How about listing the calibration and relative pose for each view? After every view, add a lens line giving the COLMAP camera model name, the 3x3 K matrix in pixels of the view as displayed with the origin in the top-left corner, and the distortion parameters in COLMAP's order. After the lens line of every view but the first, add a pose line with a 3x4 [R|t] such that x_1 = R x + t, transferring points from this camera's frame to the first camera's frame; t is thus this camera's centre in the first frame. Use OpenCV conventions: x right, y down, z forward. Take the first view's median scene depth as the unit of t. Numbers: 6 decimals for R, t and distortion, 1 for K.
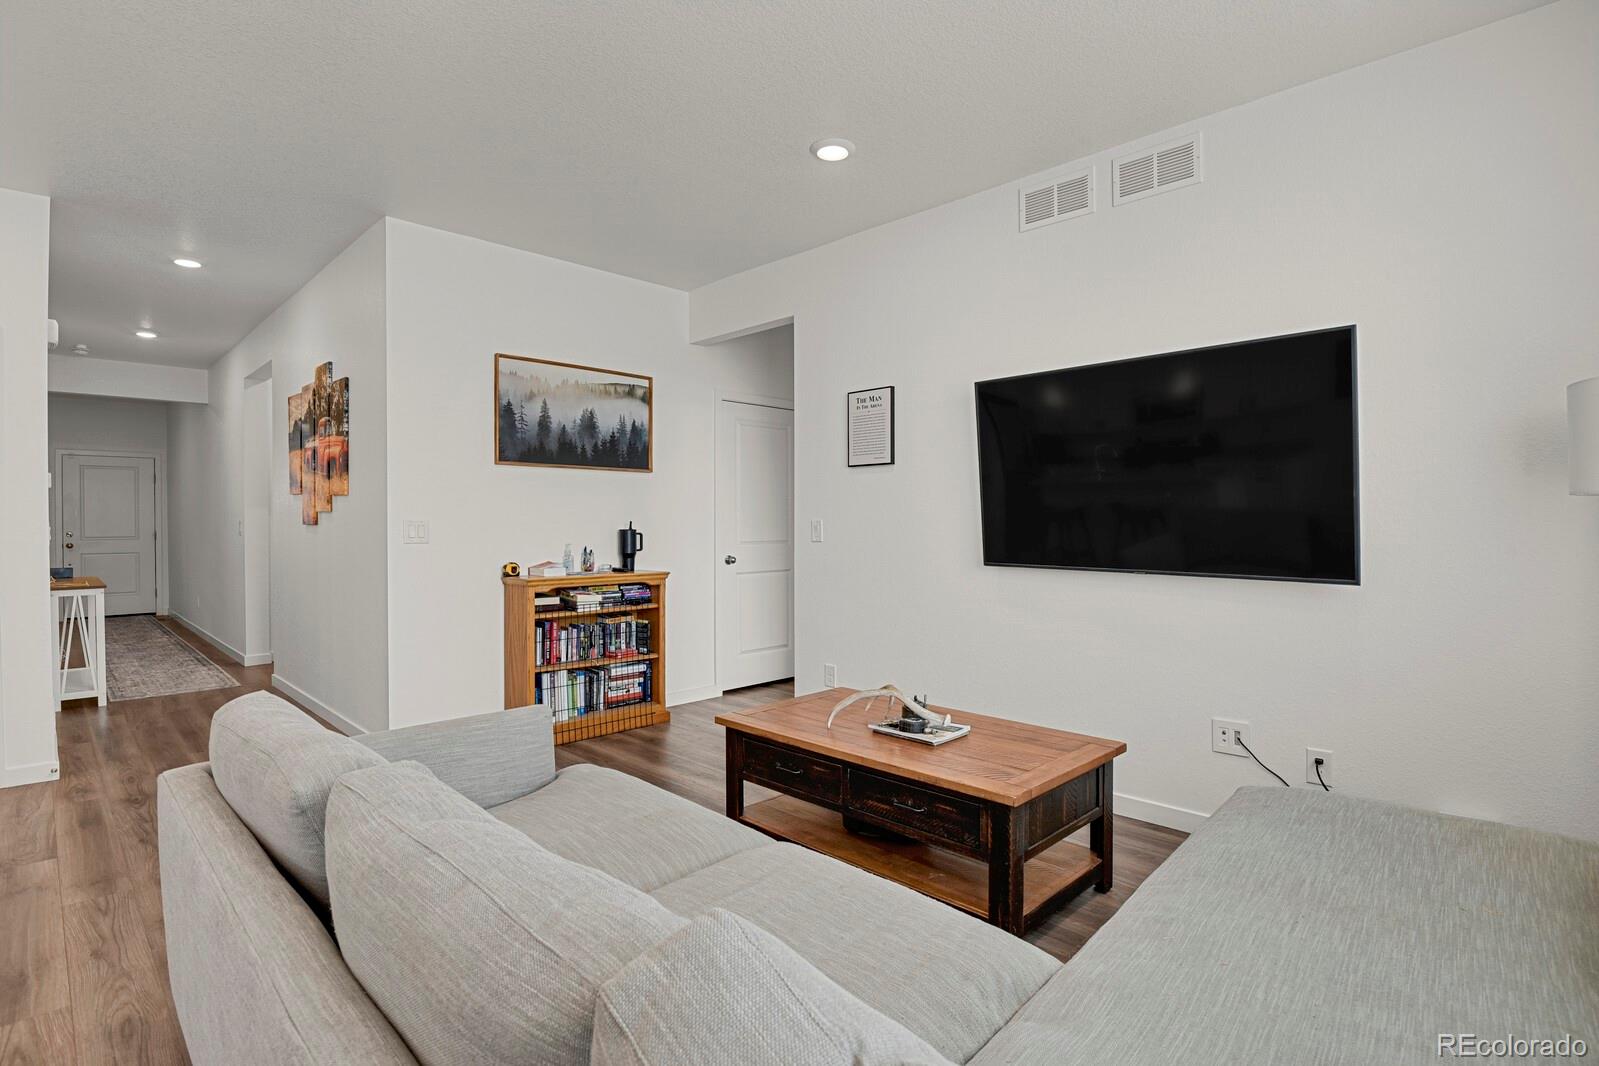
lens RADIAL K [[780.4, 0, 810.8], [0, 780.4, 529.1], [0, 0, 1]] dist [-0.022219, -0.005657]
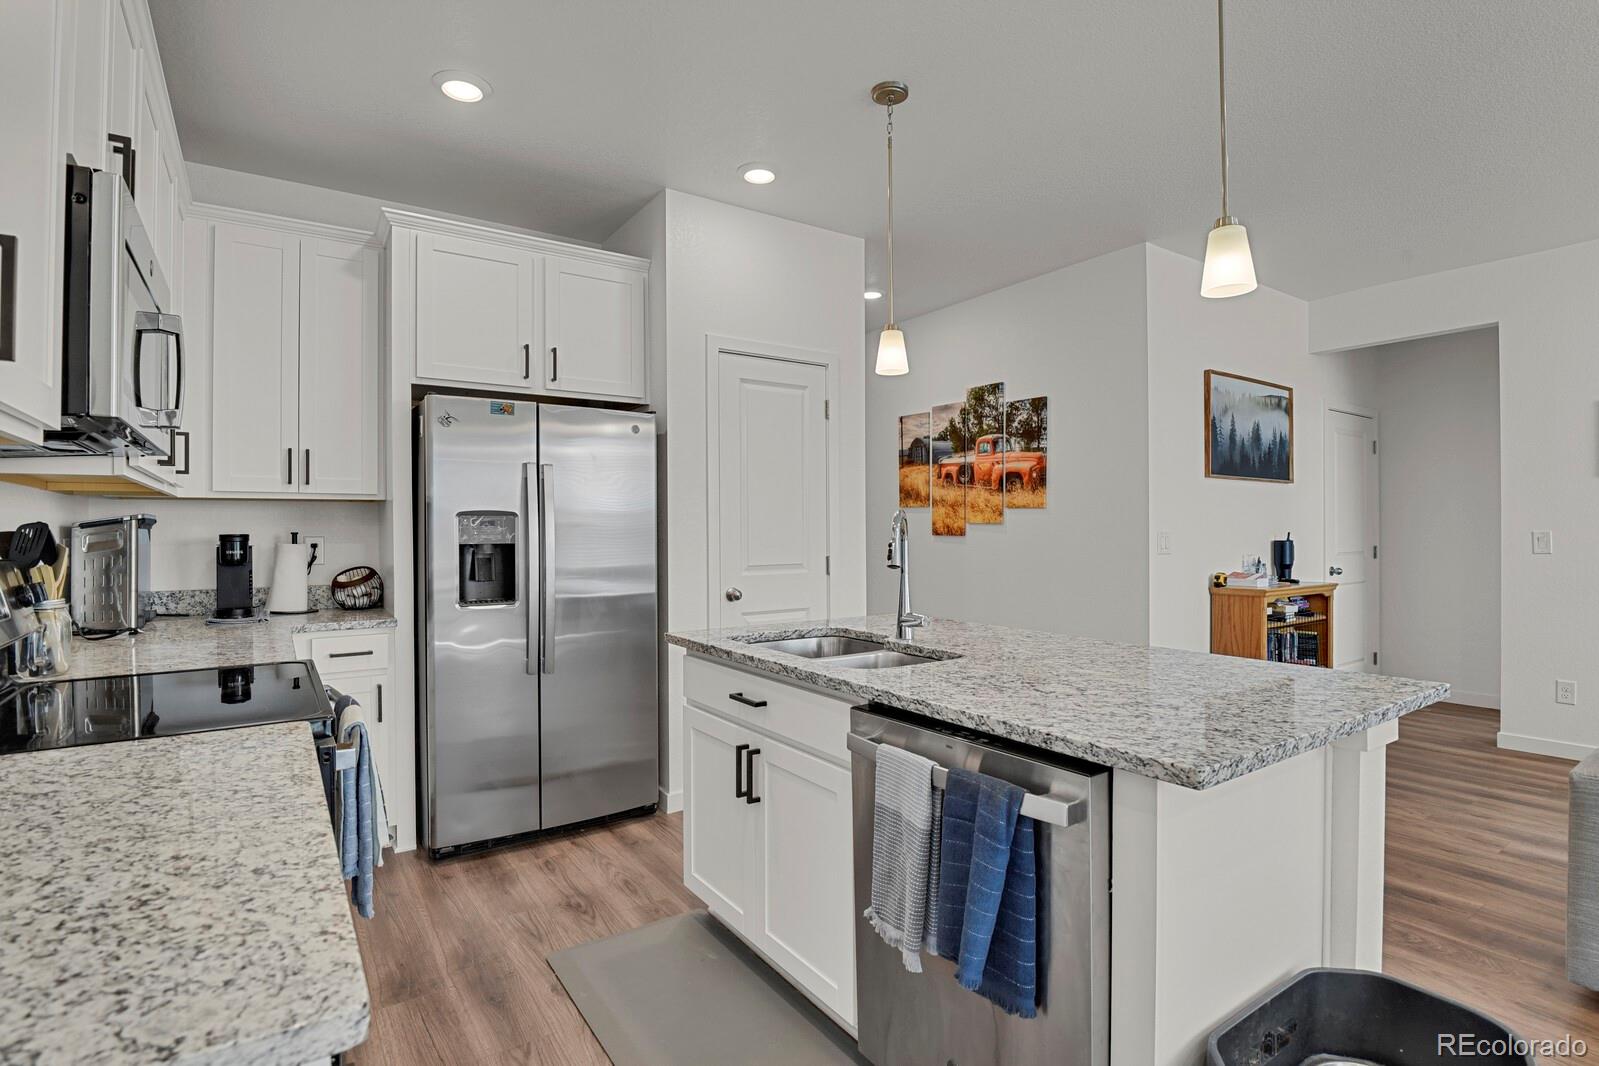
lens RADIAL K [[780.4, 0, 806.2], [0, 780.4, 530.5], [0, 0, 1]] dist [-0.022219, -0.005657]
pose [[0.980932, -0.000742, -0.194352, -0.687899], [-0.000709, 0.999972, -0.007398, -0.004834], [0.194352, 0.007395, 0.980904, -0.100942]]
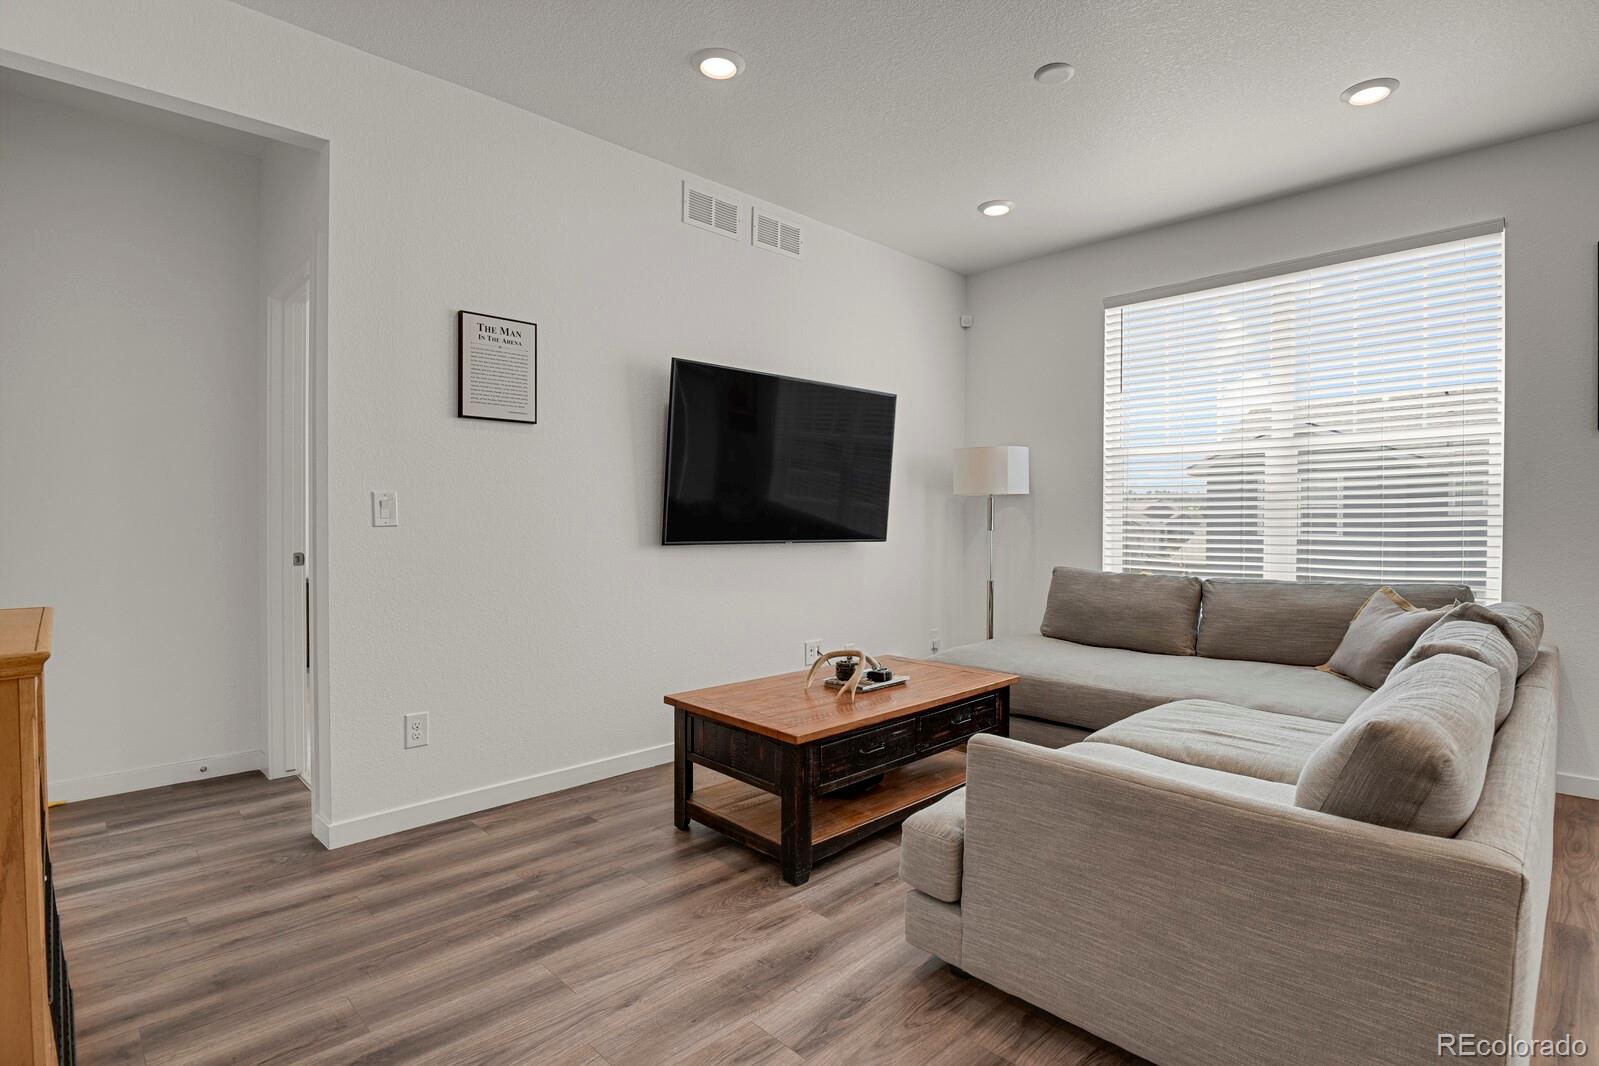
lens RADIAL K [[780.4, 0, 805.2], [0, 780.4, 528.4], [0, 0, 1]] dist [-0.022219, -0.005657]
pose [[0.018786, -0.010514, 0.999768, -0.594520], [0.005334, 0.999932, 0.010415, 0.012775], [-0.999809, 0.005137, 0.018840, 0.634247]]
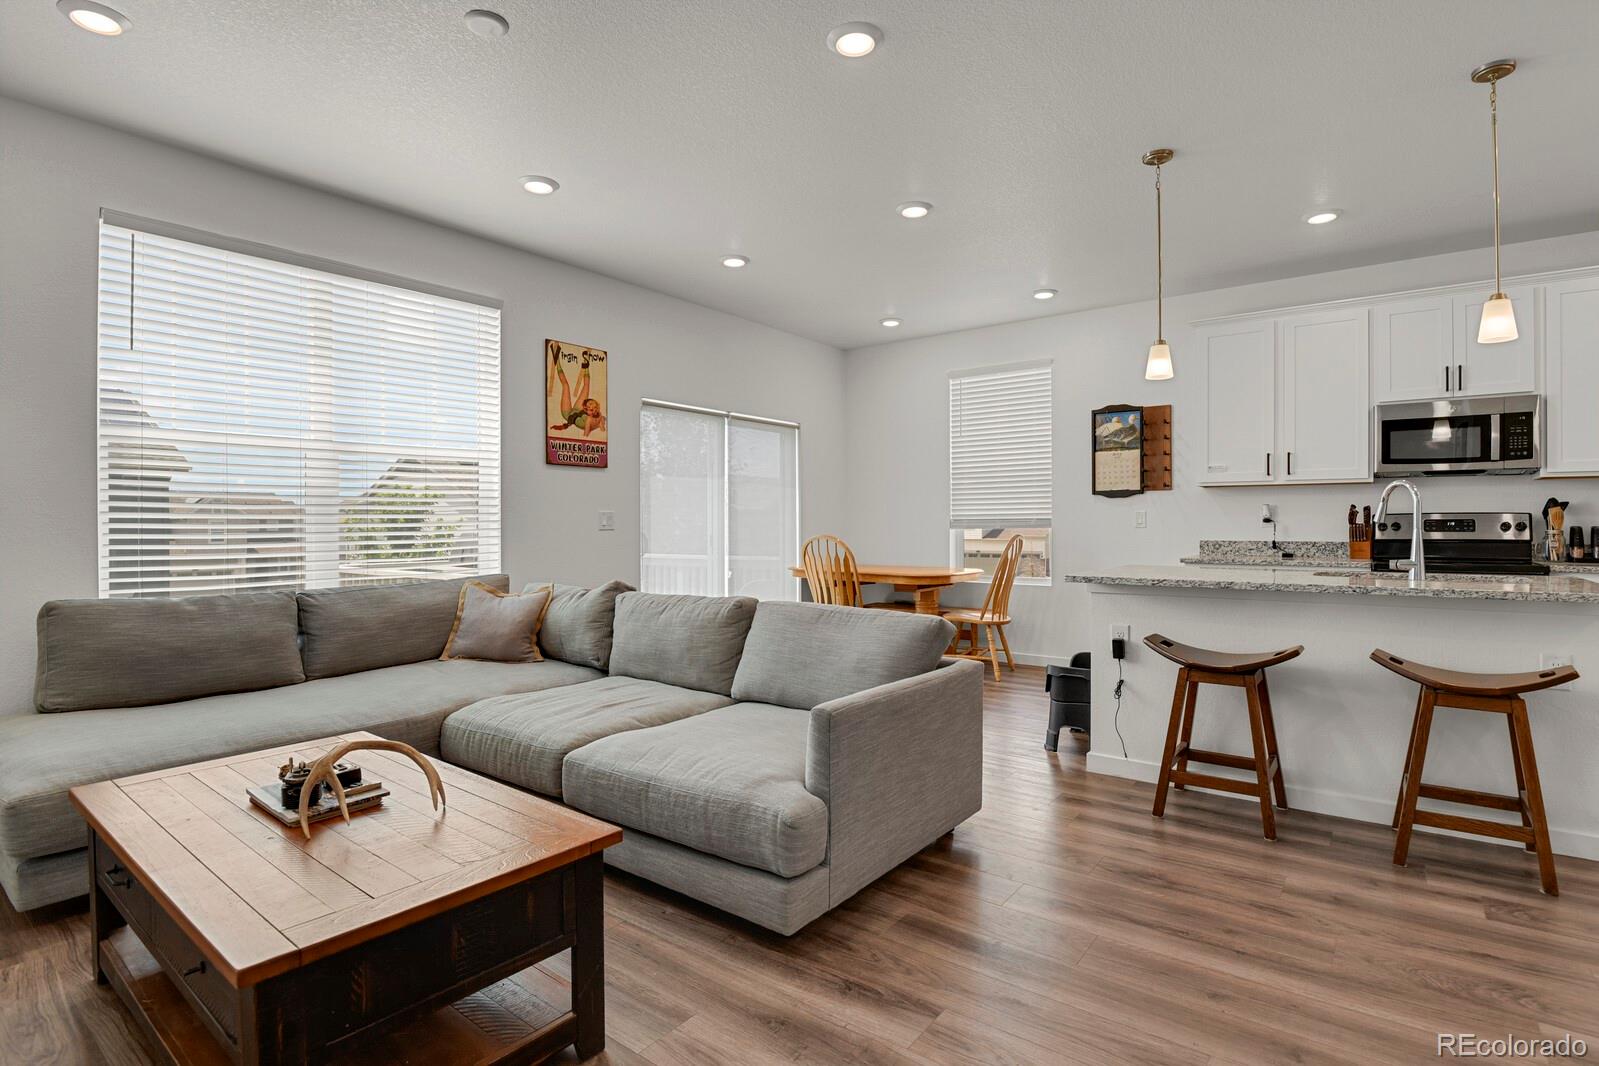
lens RADIAL K [[780.4, 0, 808.6], [0, 780.4, 531.2], [0, 0, 1]] dist [-0.022219, -0.005657]
pose [[-0.992257, 0.006566, -0.124029, -0.123482], [0.004219, 0.999807, 0.019171, 0.007854], [0.124131, 0.018499, -0.992093, 1.022891]]
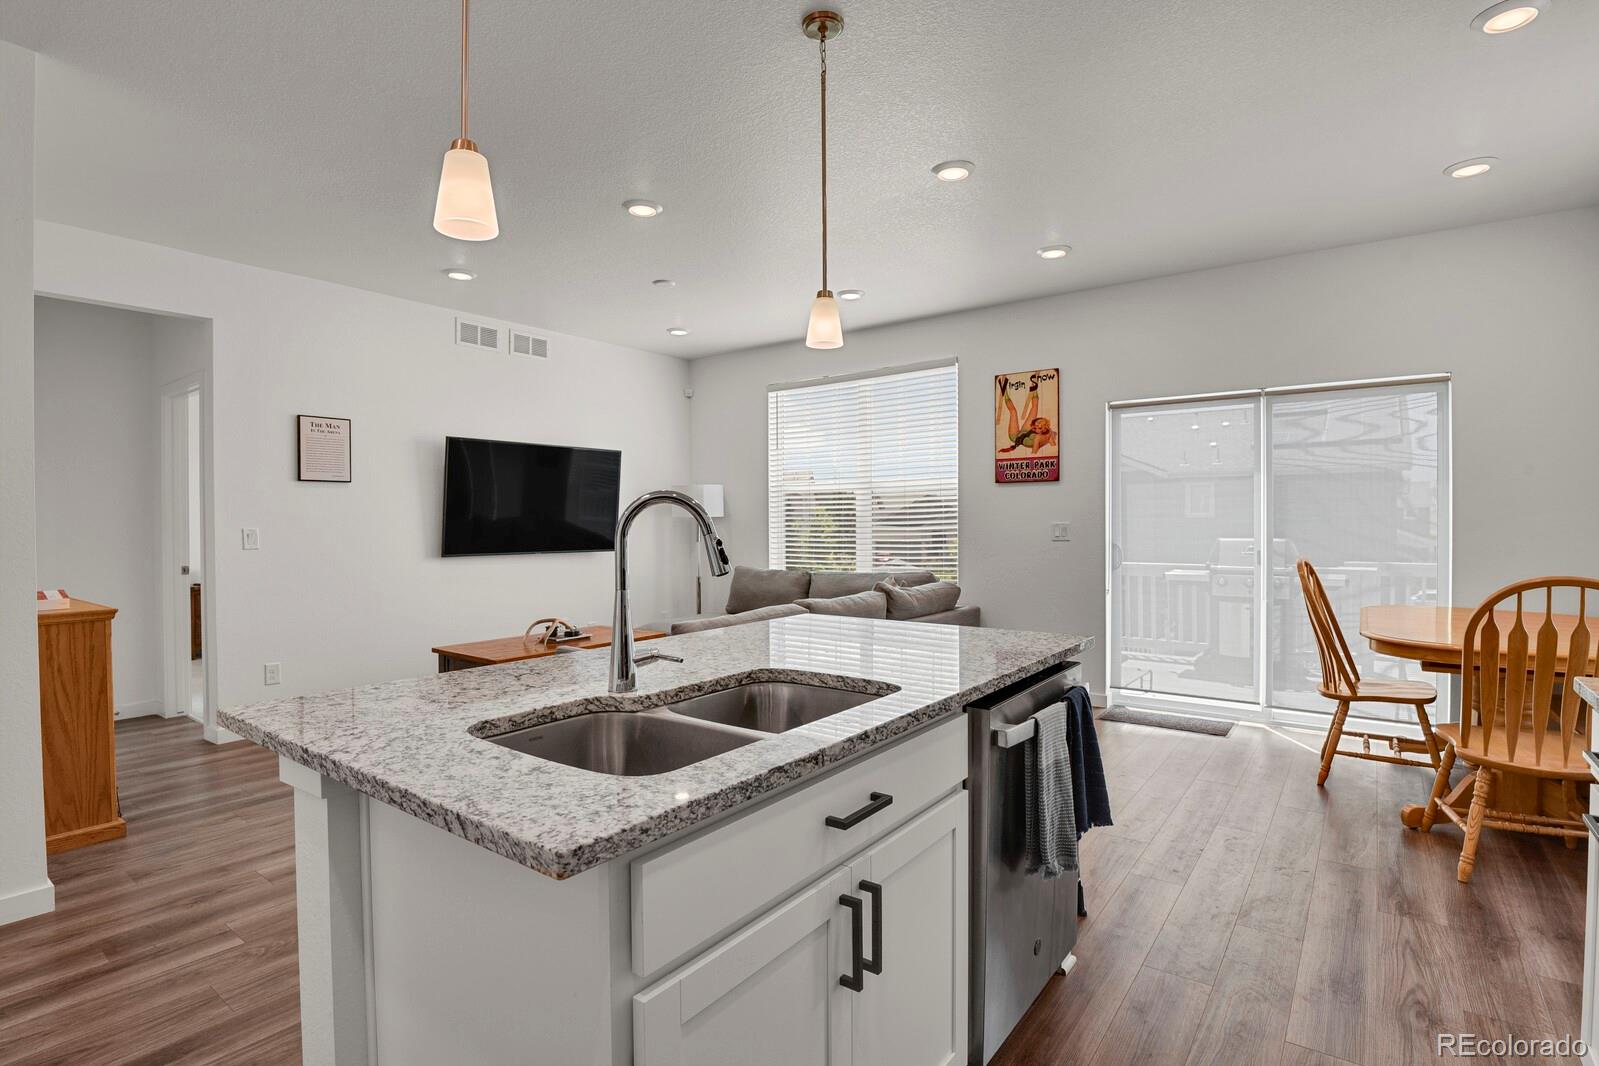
lens RADIAL K [[780.4, 0, 805.6], [0, 780.4, 528.4], [0, 0, 1]] dist [-0.022219, -0.005657]
pose [[-0.135483, -0.005474, 0.990765, -1.074201], [0.016011, 0.999842, 0.007714, -0.007239], [-0.990650, 0.016909, -0.135374, 0.400013]]
